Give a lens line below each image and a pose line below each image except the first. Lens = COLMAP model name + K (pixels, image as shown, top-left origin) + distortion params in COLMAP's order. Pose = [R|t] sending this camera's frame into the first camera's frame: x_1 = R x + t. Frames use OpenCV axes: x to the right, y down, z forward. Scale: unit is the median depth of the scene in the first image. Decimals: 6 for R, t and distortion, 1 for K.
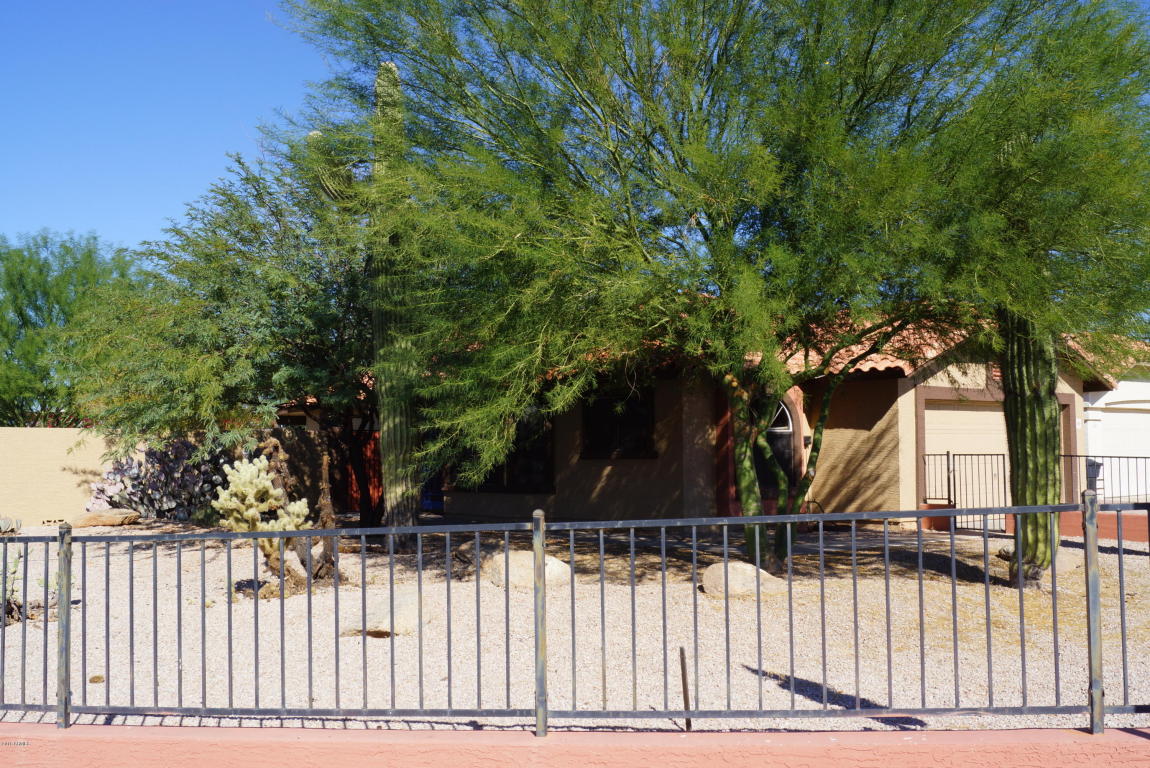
lens RADIAL K [[1051.9, 0, 577.1], [0, 1051.9, 379.0], [0, 0, 1]] dist [-0.086464, 0.000000]
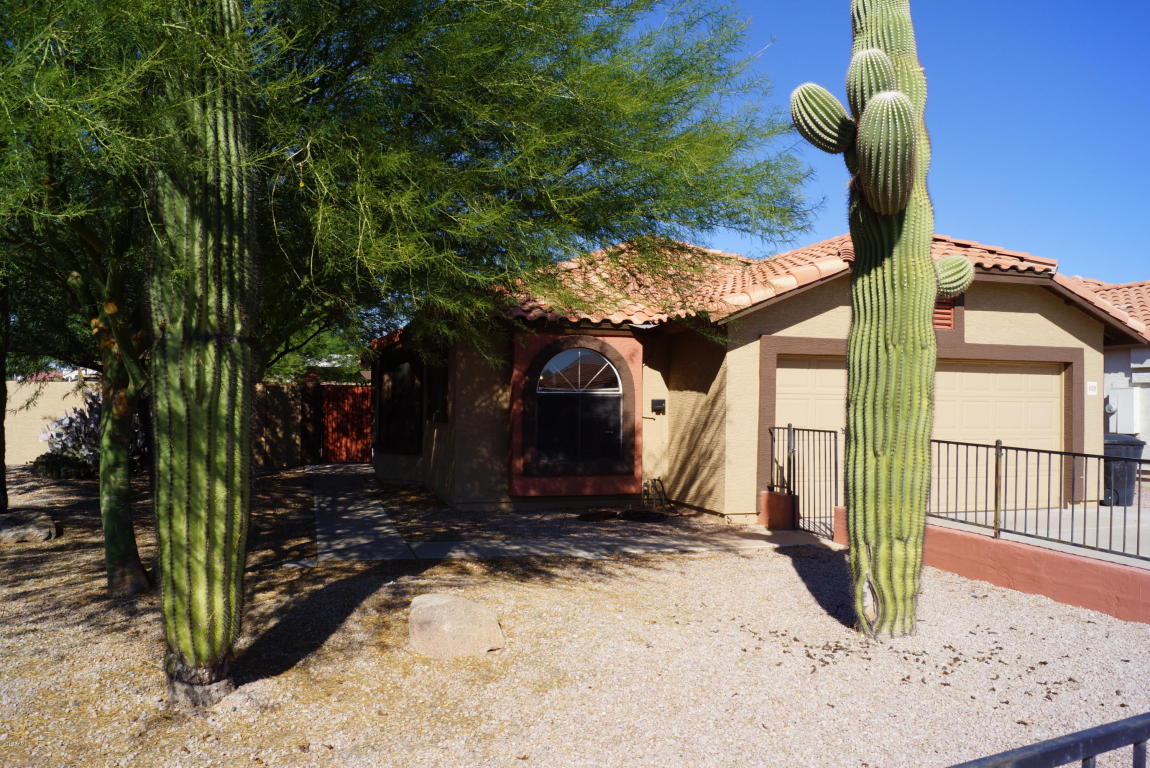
lens RADIAL K [[892.1, 0, 573.2], [0, 892.1, 389.6], [0, 0, 1]] dist [-0.089016, 0.018948]
pose [[0.941095, 0.012891, -0.337897, 0.409989], [0.005942, 0.998488, 0.054644, 0.008870], [0.338090, -0.053433, 0.939596, 0.337095]]
